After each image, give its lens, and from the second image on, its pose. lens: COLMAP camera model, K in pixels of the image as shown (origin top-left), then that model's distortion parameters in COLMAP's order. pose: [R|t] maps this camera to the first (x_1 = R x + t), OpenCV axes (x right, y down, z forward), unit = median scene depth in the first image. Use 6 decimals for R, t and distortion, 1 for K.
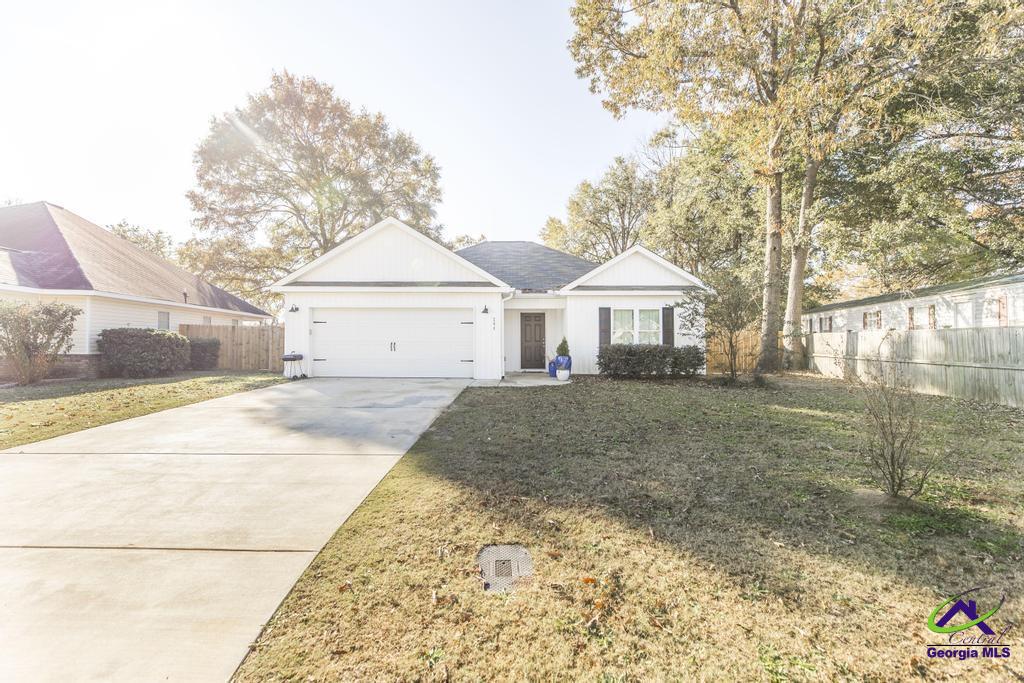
lens RADIAL K [[428.4, 0, 519.5], [0, 428.4, 335.1], [0, 0, 1]] dist [-0.003540, -0.000356]
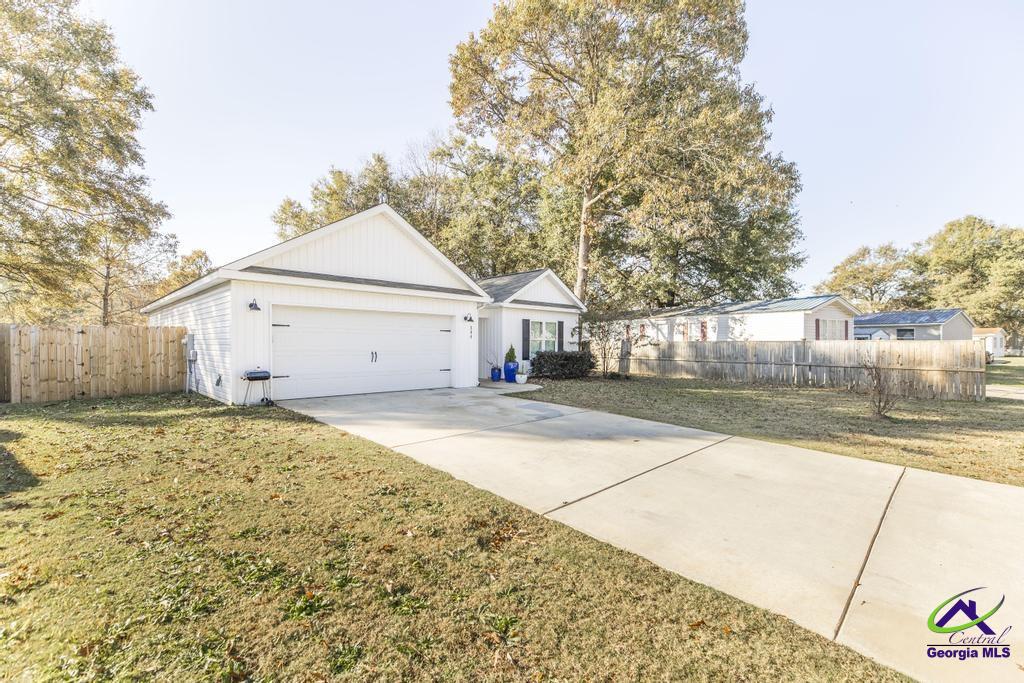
lens RADIAL K [[448.1, 0, 512.8], [0, 448.1, 340.0], [0, 0, 1]] dist [-0.000661, -0.001365]
pose [[0.707299, 0.007656, 0.706873, -0.670696], [-0.013181, 0.999910, 0.002359, -0.010712], [-0.706792, -0.010986, 0.707337, 0.164782]]
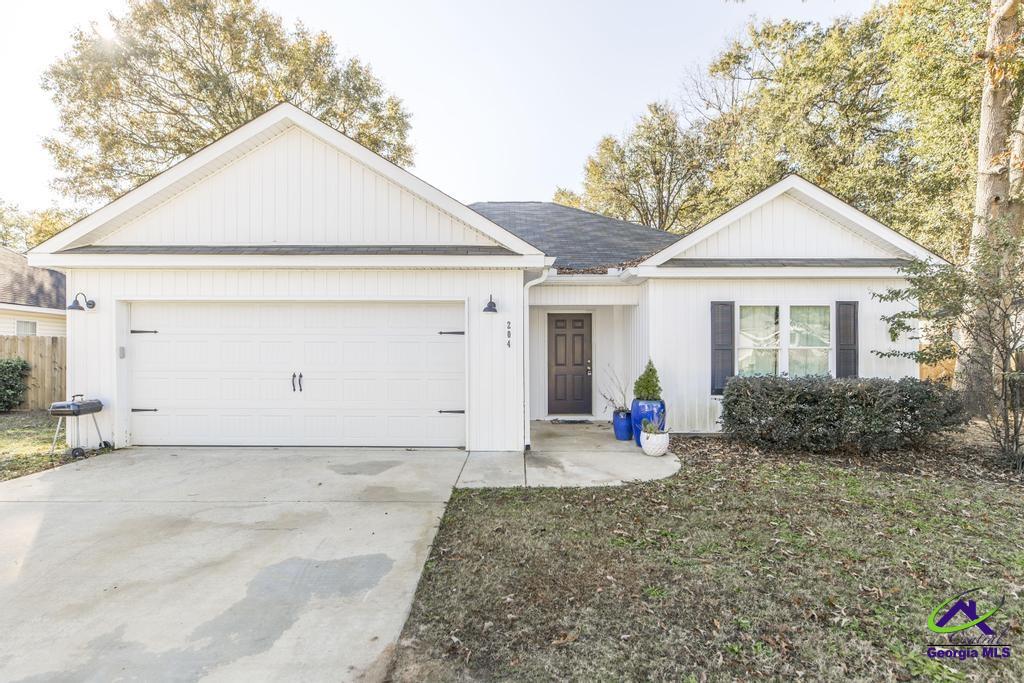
lens RADIAL K [[479.3, 0, 509.2], [0, 479.3, 355.7], [0, 0, 1]] dist [-0.000257, 0.001173]
pose [[0.999980, -0.000584, 0.006256, -0.056523], [0.000408, 0.999607, 0.028023, -0.016391], [-0.006270, -0.028020, 0.999588, 0.424727]]
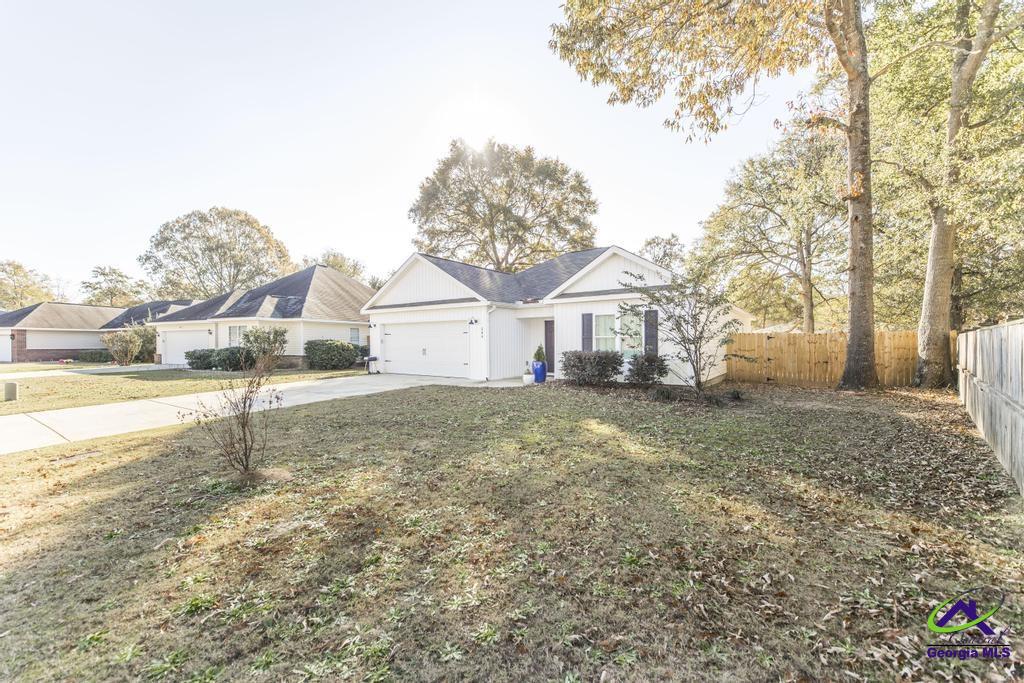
lens RADIAL K [[416.0, 0, 515.4], [0, 416.0, 350.4], [0, 0, 1]] dist [-0.003411, -0.000346]
pose [[0.822281, 0.003524, -0.569071, 0.602832], [0.013276, 0.999590, 0.025373, -0.005425], [0.568927, -0.028419, 0.821897, 0.105700]]
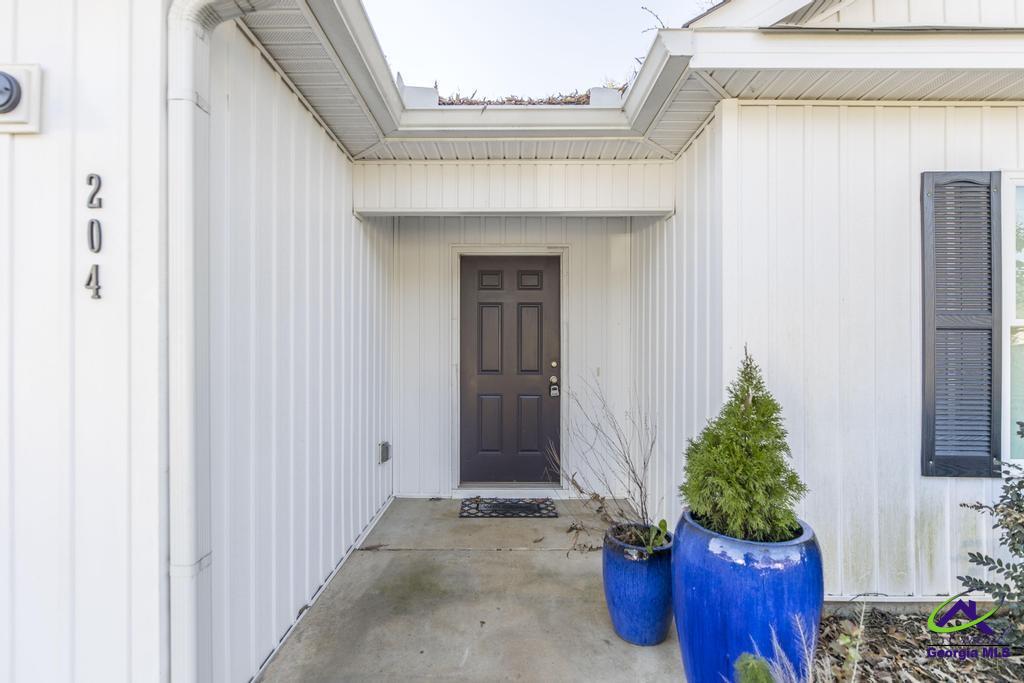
lens RADIAL K [[479.3, 0, 498.9], [0, 479.3, 347.5], [0, 0, 1]] dist [-0.000257, 0.001173]
pose [[0.999893, 0.004009, -0.014092, 0.032149], [-0.003856, 0.999934, 0.010829, -0.002424], [0.014134, -0.010773, 0.999842, 0.807346]]
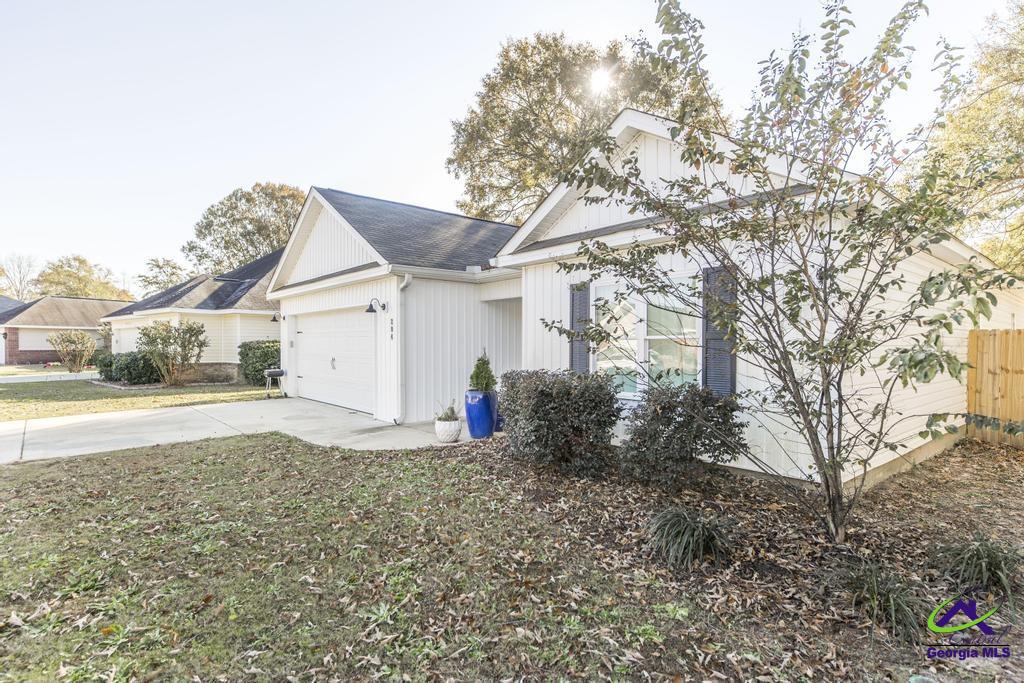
lens RADIAL K [[529.5, 0, 509.9], [0, 529.5, 348.7], [0, 0, 1]] dist [-0.002149, 0.000417]
pose [[0.647431, 0.003704, -0.762115, 0.550411], [0.009469, 0.999872, 0.012904, -0.006723], [0.762065, -0.015570, 0.647313, 0.587849]]
